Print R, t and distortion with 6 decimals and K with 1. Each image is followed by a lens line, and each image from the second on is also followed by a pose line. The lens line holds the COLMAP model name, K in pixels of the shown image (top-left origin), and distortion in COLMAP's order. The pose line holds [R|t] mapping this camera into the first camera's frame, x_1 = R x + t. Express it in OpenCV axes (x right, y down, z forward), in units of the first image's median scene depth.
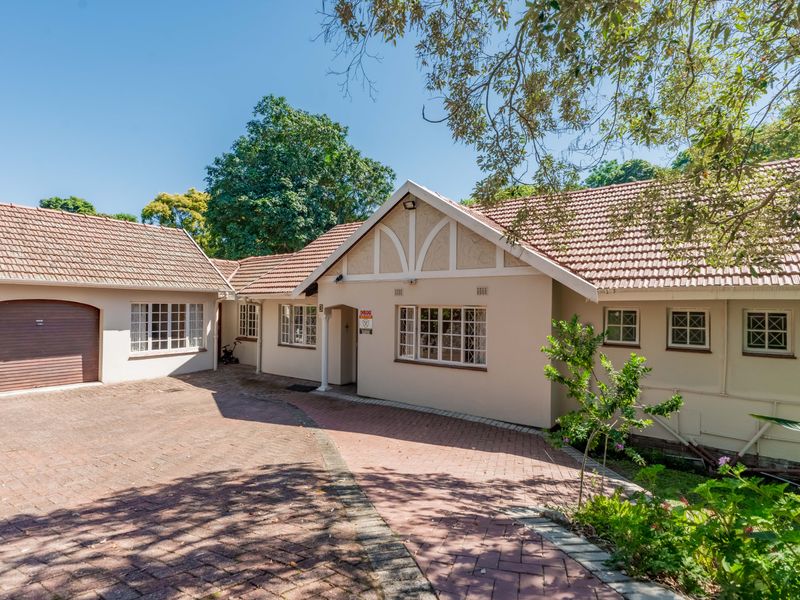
lens RADIAL K [[413.0, 0, 400.2], [0, 413.0, 302.4], [0, 0, 1]] dist [-0.002289, 0.001045]
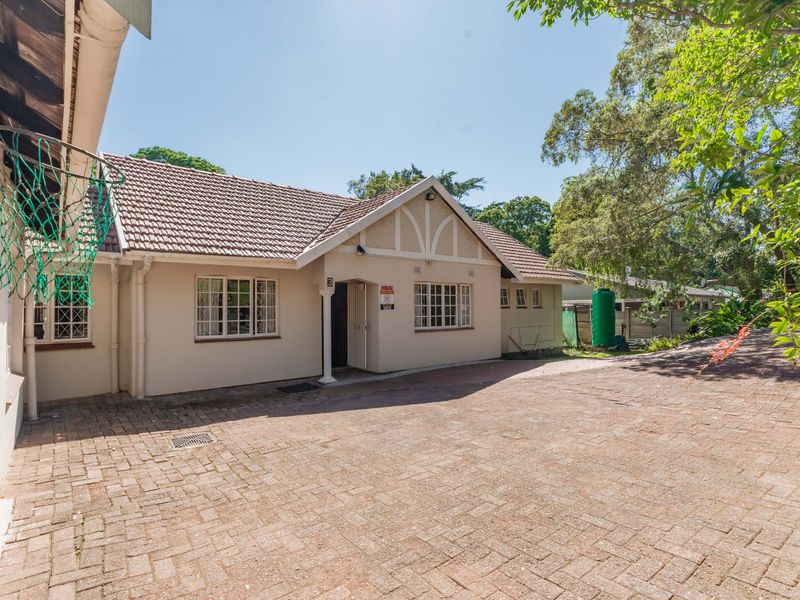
lens RADIAL K [[413.0, 0, 398.6], [0, 413.0, 297.0], [0, 0, 1]] dist [-0.002289, 0.001045]
pose [[0.272355, 0.005189, 0.962183, -0.937701], [-0.003933, 0.999983, -0.004280, 0.045733], [-0.962189, -0.002619, 0.272371, 0.637346]]
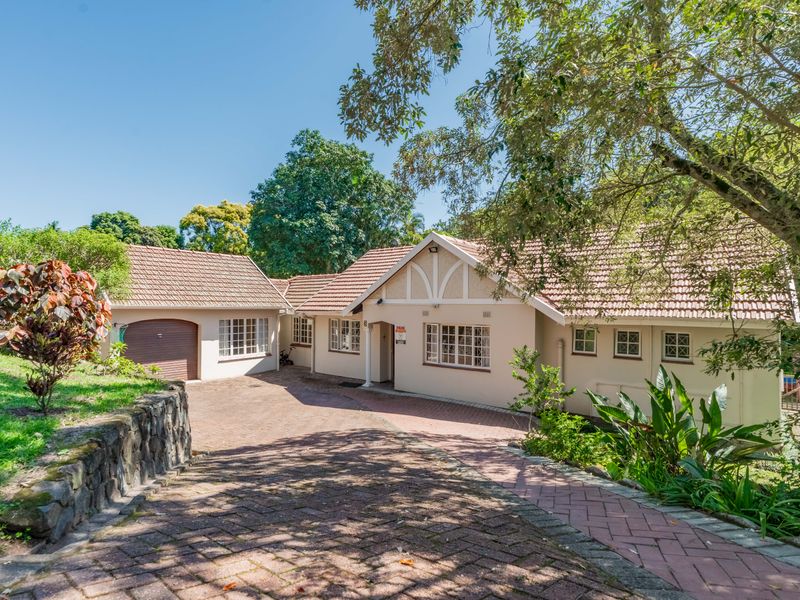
lens RADIAL K [[413.0, 0, 398.7], [0, 413.0, 302.9], [0, 0, 1]] dist [-0.002289, 0.001045]
pose [[0.998976, -0.007173, -0.044675, -0.026386], [0.007395, 0.999961, 0.004809, -0.056605], [0.044638, -0.005135, 0.998990, -0.301749]]
